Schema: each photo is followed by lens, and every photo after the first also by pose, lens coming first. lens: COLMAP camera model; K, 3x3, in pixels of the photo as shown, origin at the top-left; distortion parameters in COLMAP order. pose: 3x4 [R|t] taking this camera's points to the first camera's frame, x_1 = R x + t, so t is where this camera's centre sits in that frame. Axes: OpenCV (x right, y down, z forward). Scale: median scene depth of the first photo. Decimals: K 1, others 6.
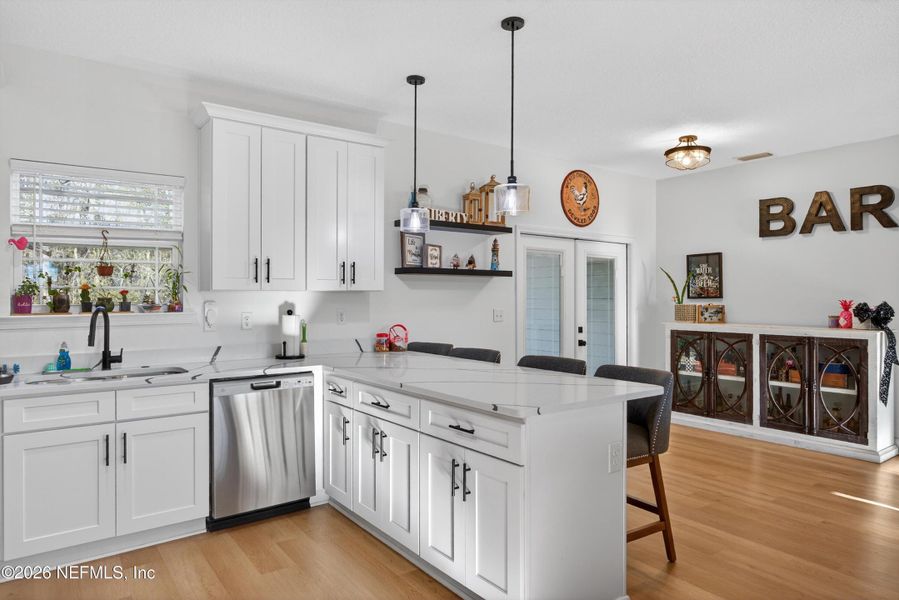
lens RADIAL K [[567.1, 0, 447.7], [0, 567.1, 312.2], [0, 0, 1]] dist [-0.000266, 0.000549]
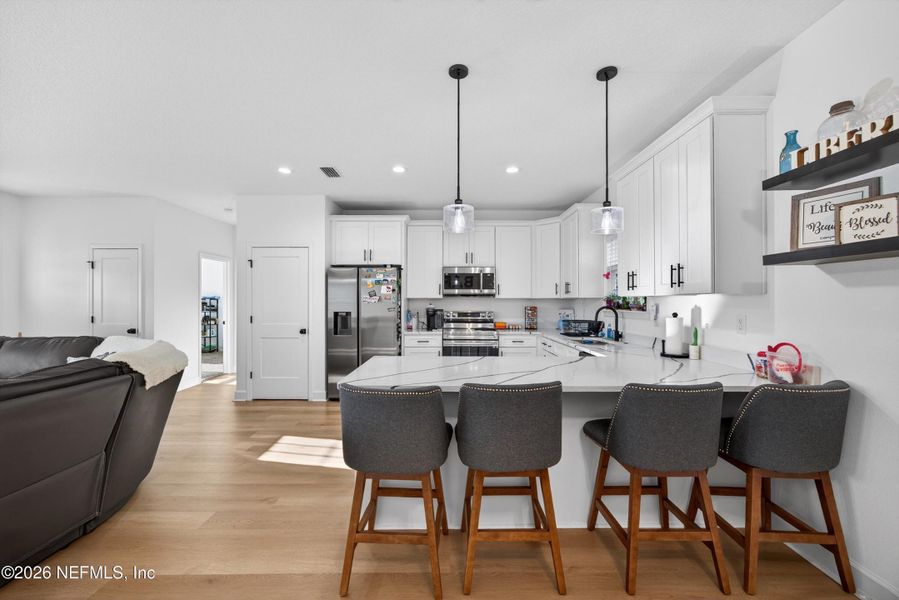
lens RADIAL K [[352.8, 0, 449.5], [0, 352.8, 300.0], [0, 0, 1]] dist [-0.000685, 0.000109]
pose [[-0.586251, -0.000151, -0.810129, 0.556935], [-0.018634, 0.999738, 0.013298, -0.031484], [0.809915, 0.022892, -0.586100, 1.100297]]
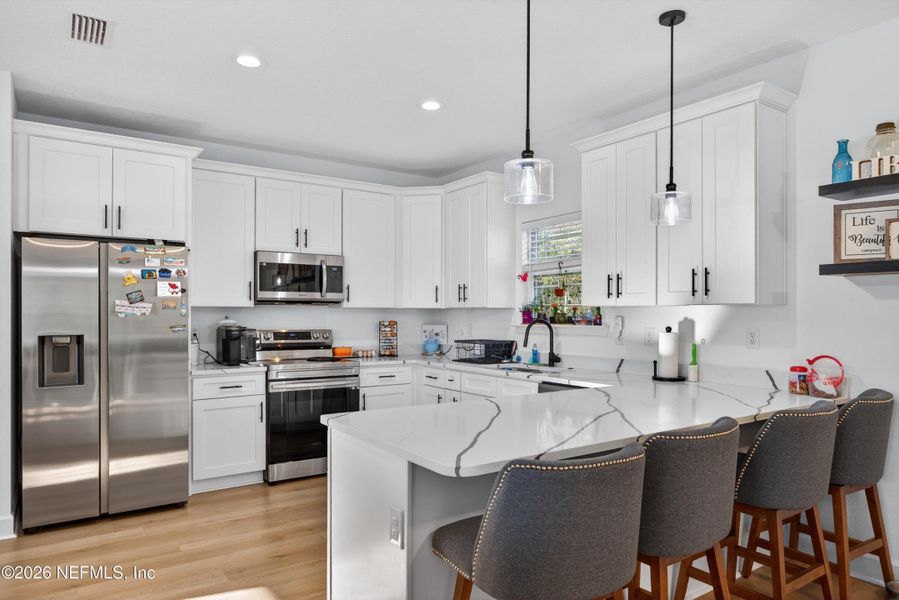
lens RADIAL K [[567.1, 0, 447.7], [0, 567.1, 312.2], [0, 0, 1]] dist [-0.000266, 0.000549]
pose [[-0.043120, 0.001715, -0.999068, 0.670126], [-0.025364, 0.999674, 0.002810, -0.022018], [0.998748, 0.025461, -0.043062, 0.721388]]
